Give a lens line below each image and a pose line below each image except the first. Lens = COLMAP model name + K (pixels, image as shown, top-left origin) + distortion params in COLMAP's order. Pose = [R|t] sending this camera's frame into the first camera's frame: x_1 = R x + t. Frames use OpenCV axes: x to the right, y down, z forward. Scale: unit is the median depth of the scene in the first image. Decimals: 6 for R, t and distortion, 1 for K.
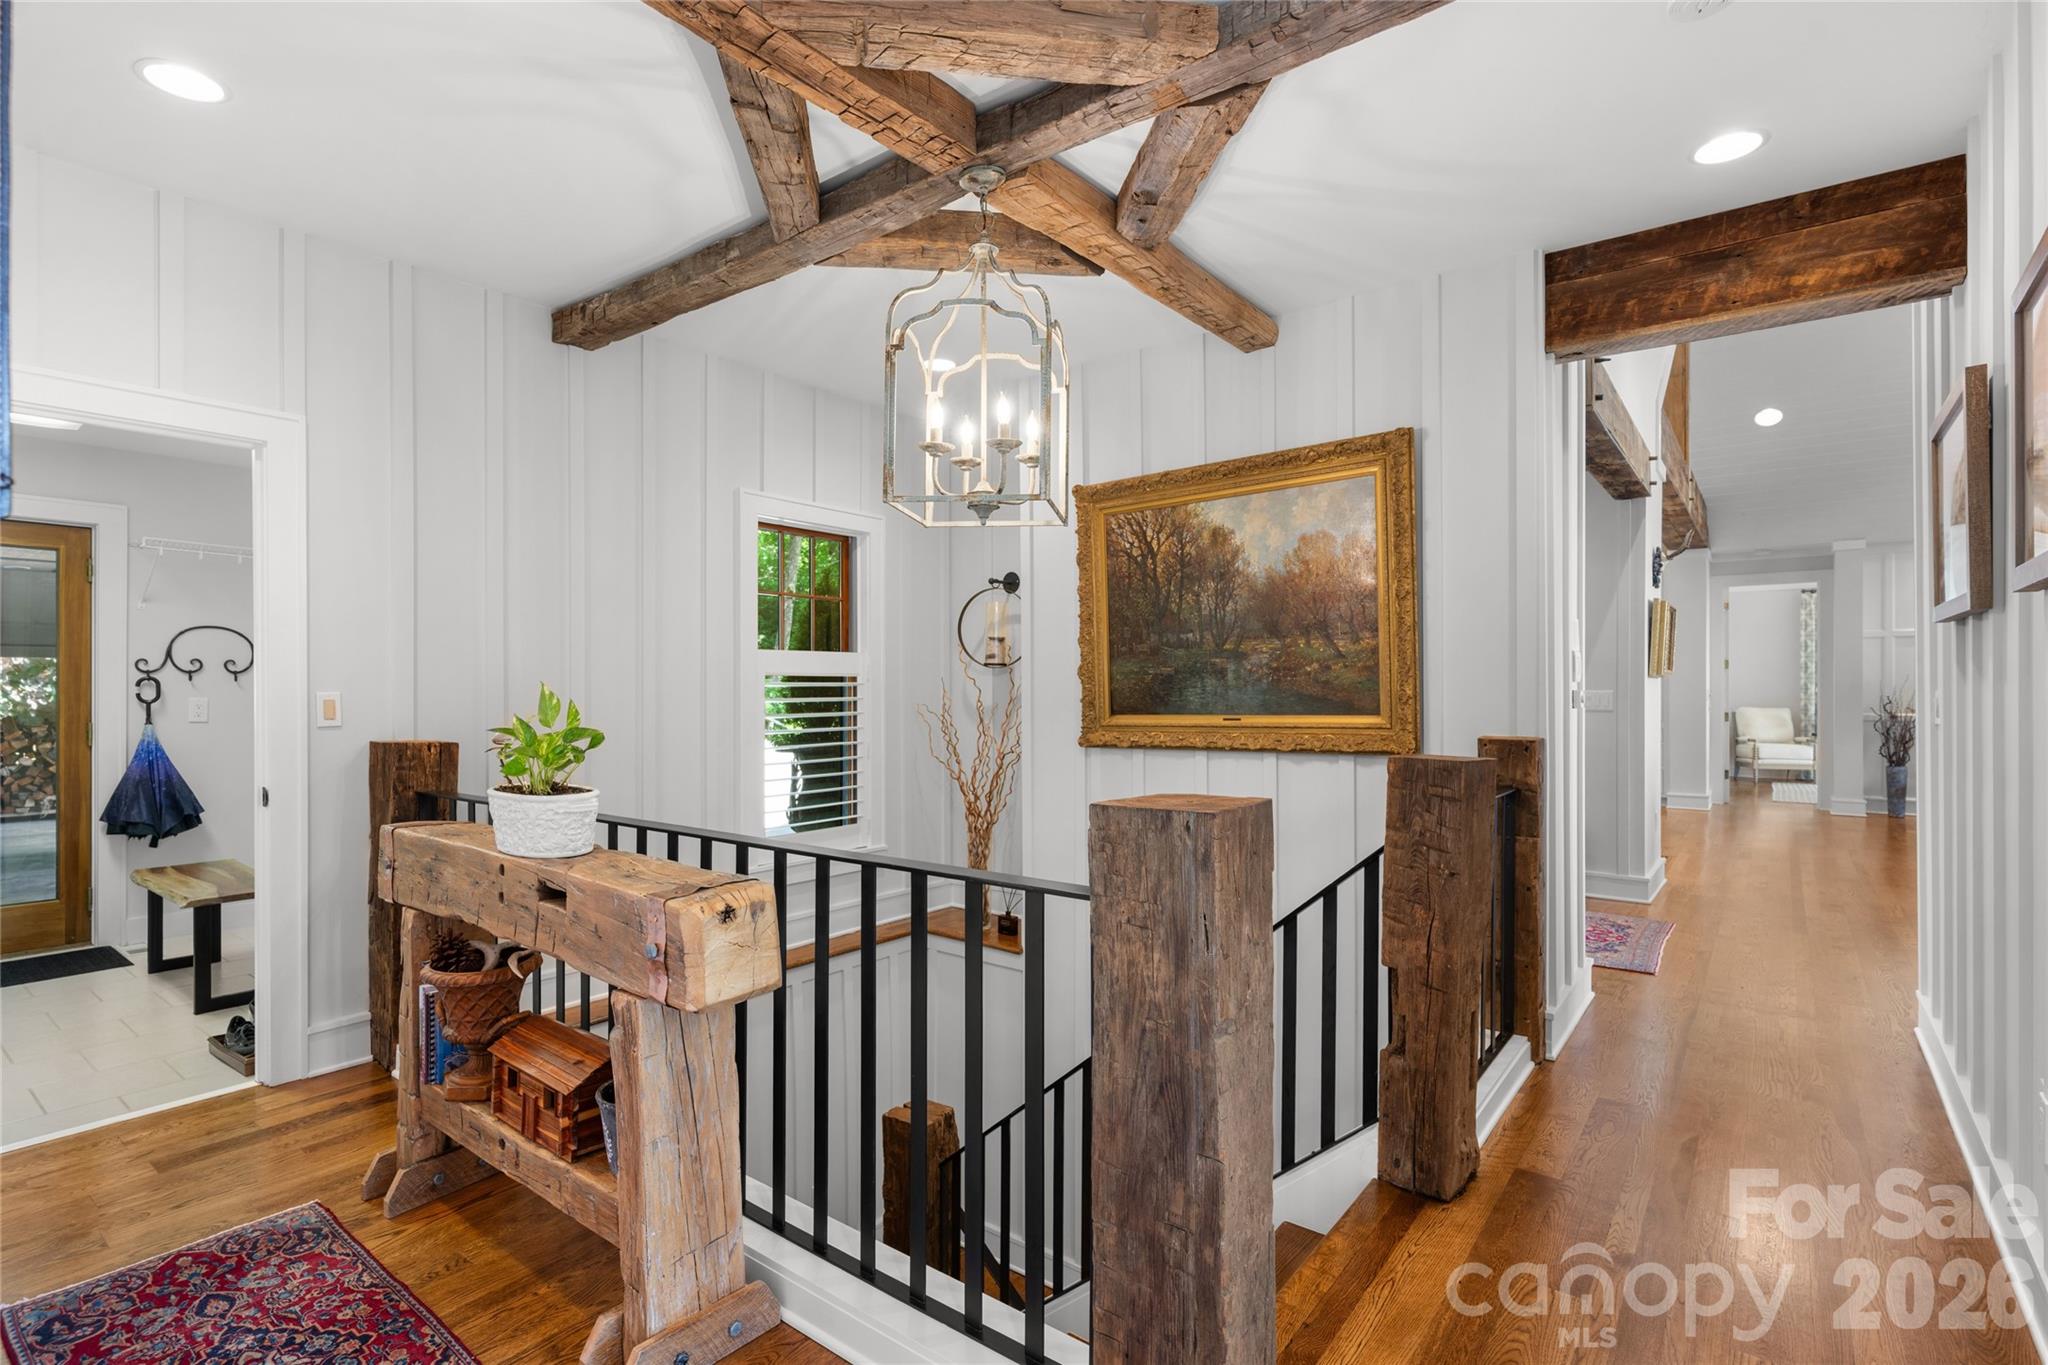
lens RADIAL K [[983.5, 0, 1029.8], [0, 983.5, 685.6], [0, 0, 1]] dist [-0.001505, 0.001307]
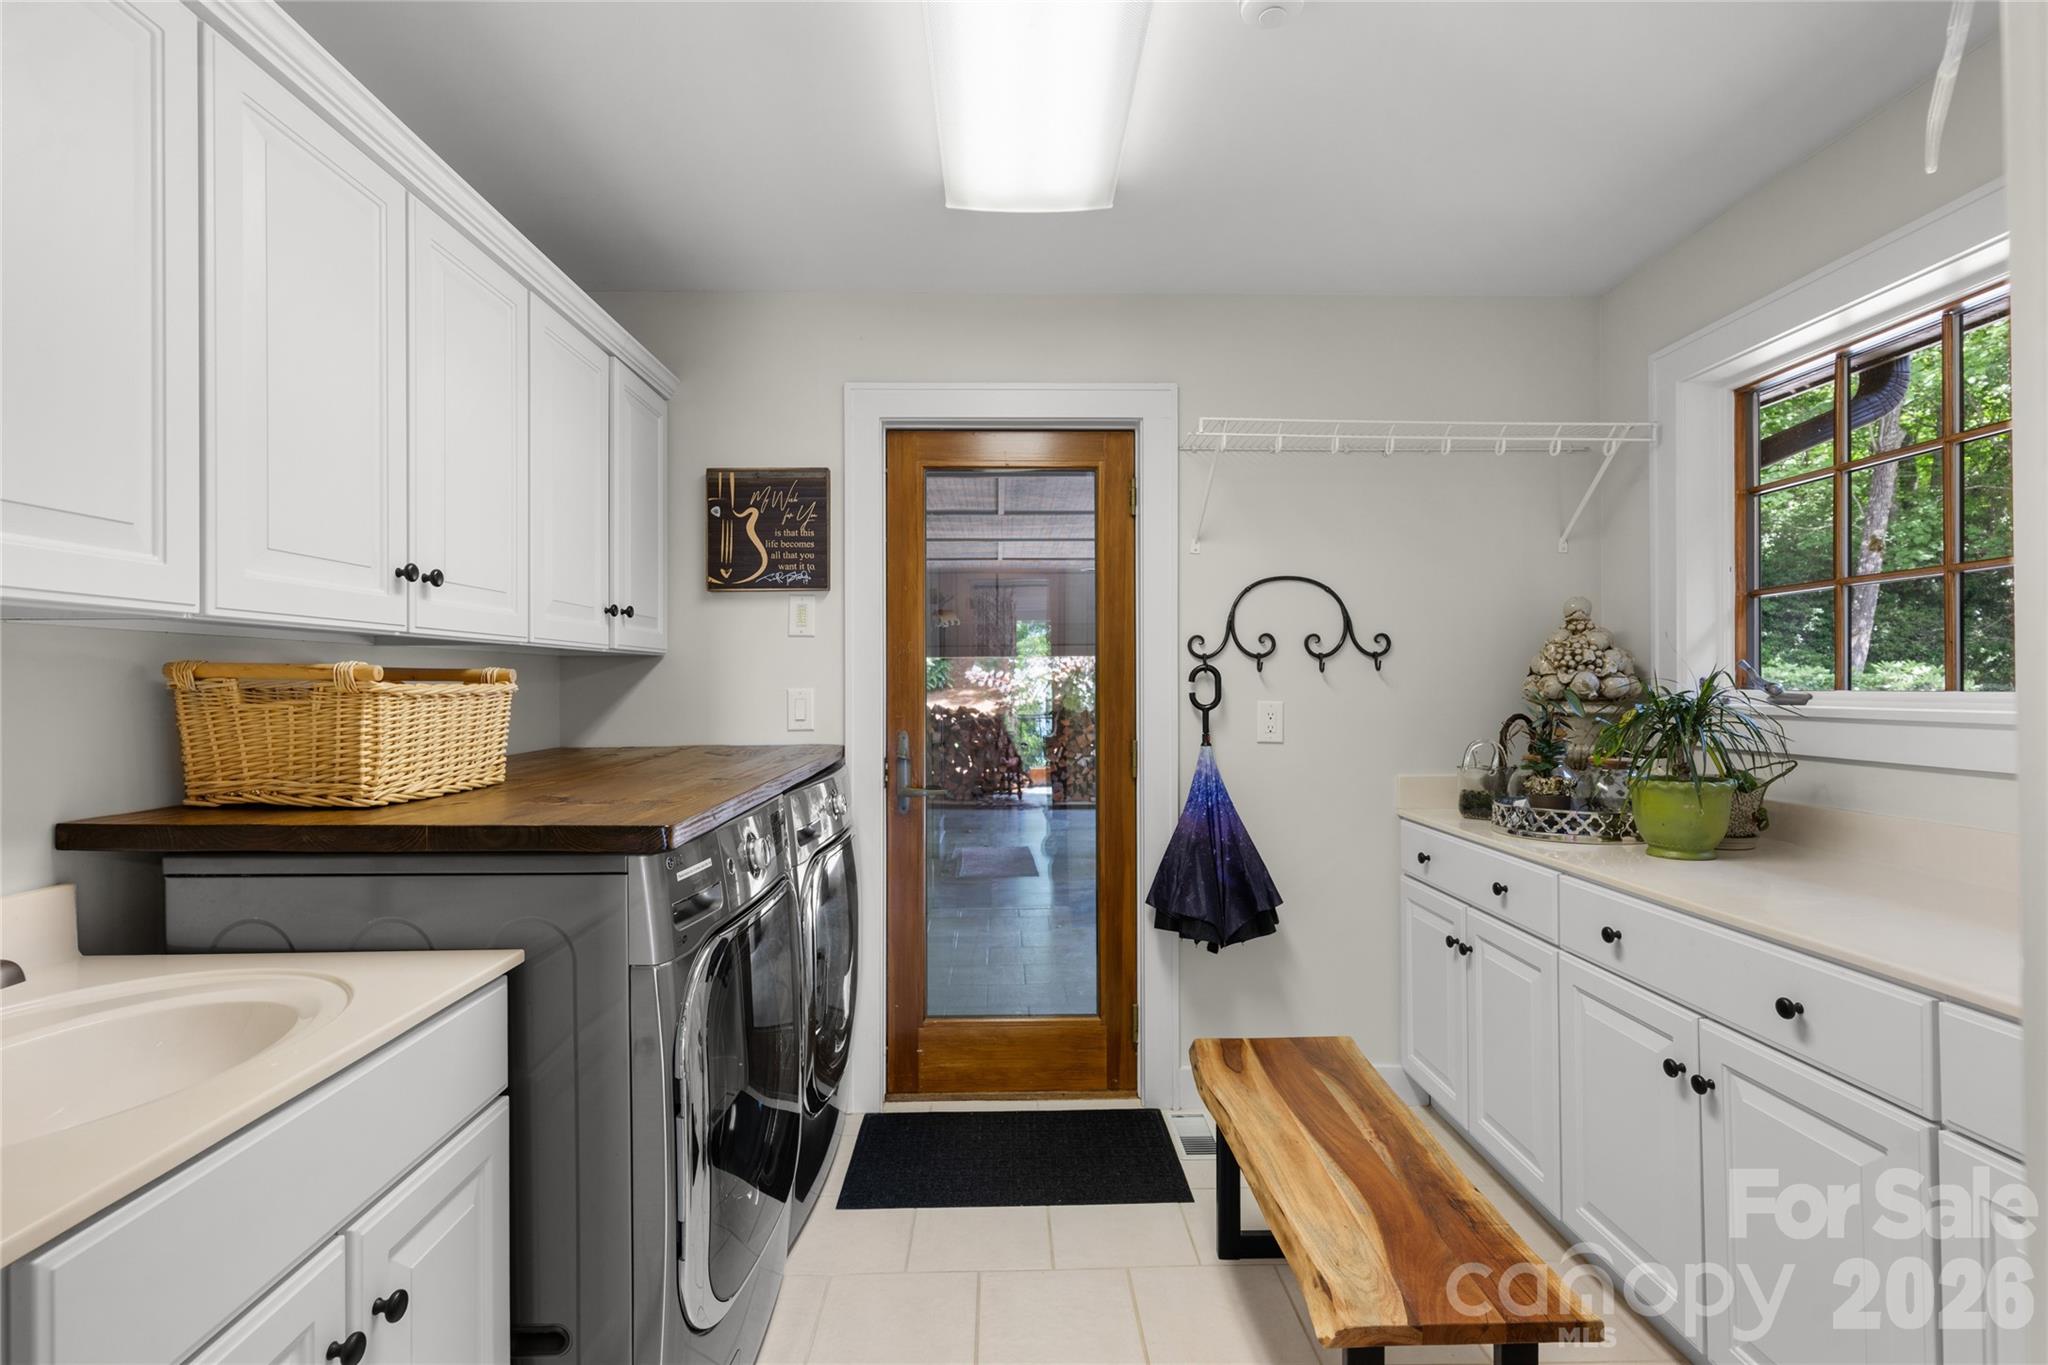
lens RADIAL K [[983.5, 0, 1025.9], [0, 983.5, 683.9], [0, 0, 1]] dist [-0.001505, 0.001307]
pose [[0.633379, -0.004260, -0.773830, -0.510286], [0.004943, 0.999987, -0.001460, 0.002686], [0.773826, -0.002901, 0.633391, 0.545069]]
